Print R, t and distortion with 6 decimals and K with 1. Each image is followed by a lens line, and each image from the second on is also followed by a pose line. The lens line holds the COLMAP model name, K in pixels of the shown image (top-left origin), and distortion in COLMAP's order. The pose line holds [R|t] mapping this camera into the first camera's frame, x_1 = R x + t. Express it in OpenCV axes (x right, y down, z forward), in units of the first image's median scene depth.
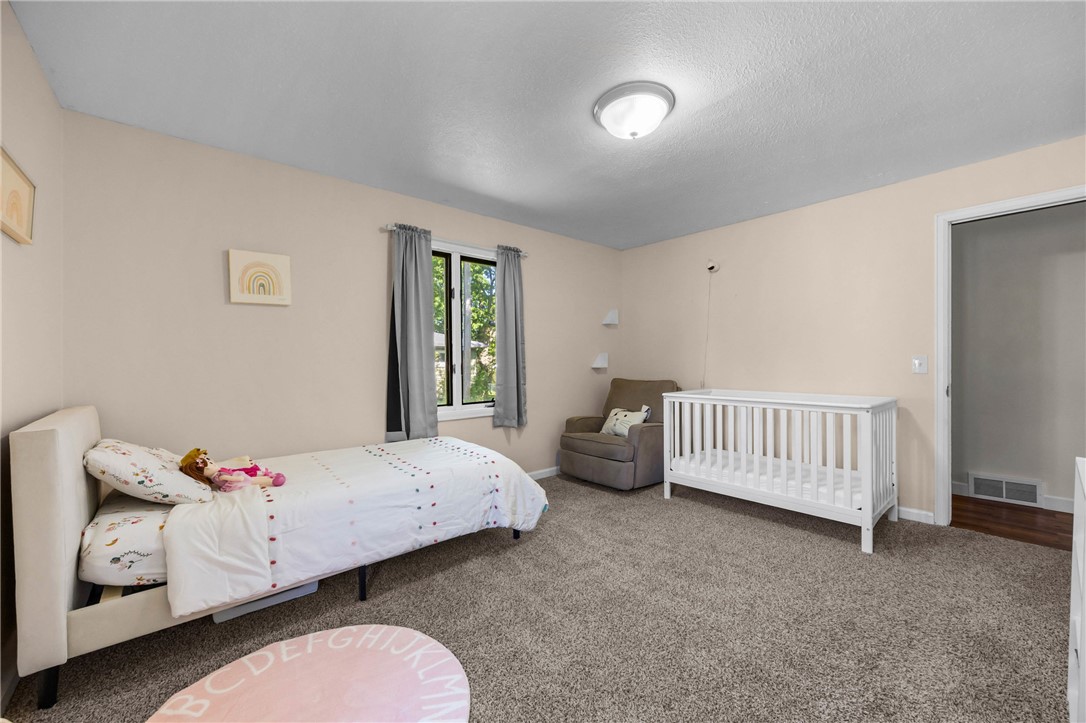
lens RADIAL K [[428.2, 0, 545.5], [0, 428.2, 364.6], [0, 0, 1]] dist [-0.004510, -0.000199]
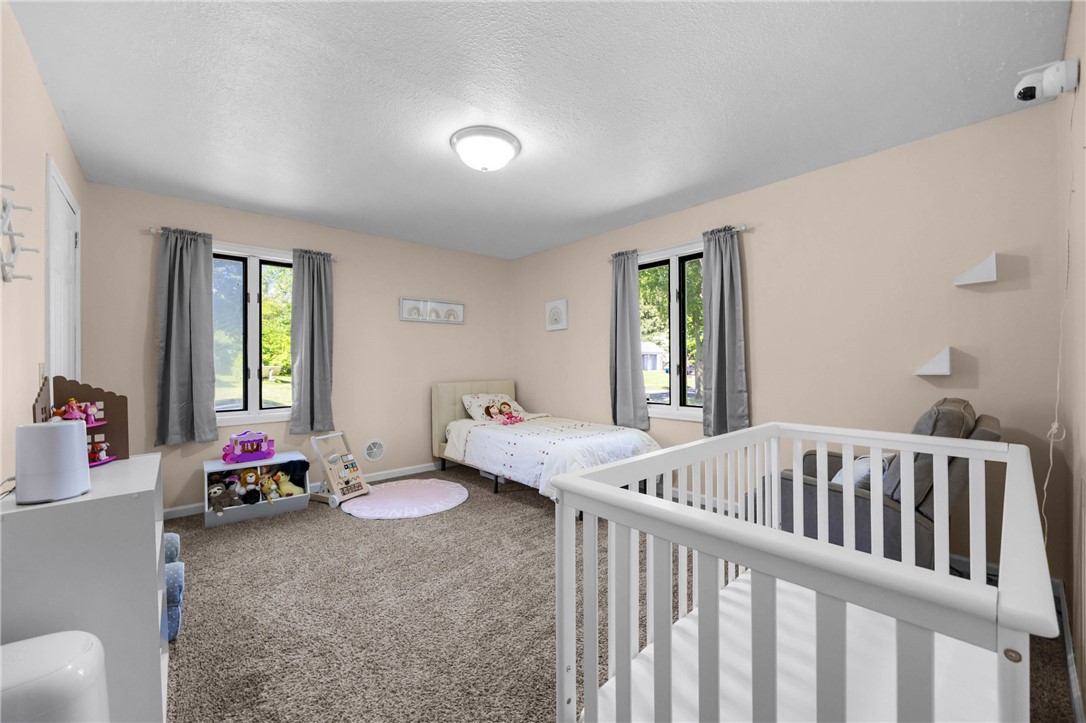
lens RADIAL K [[428.2, 0, 545.5], [0, 428.2, 364.6], [0, 0, 1]] dist [-0.004510, -0.000199]
pose [[0.003236, 0.009276, -0.999952, 1.275198], [0.002427, 0.999954, 0.009284, -0.018684], [0.999992, -0.002457, 0.003214, 1.089918]]
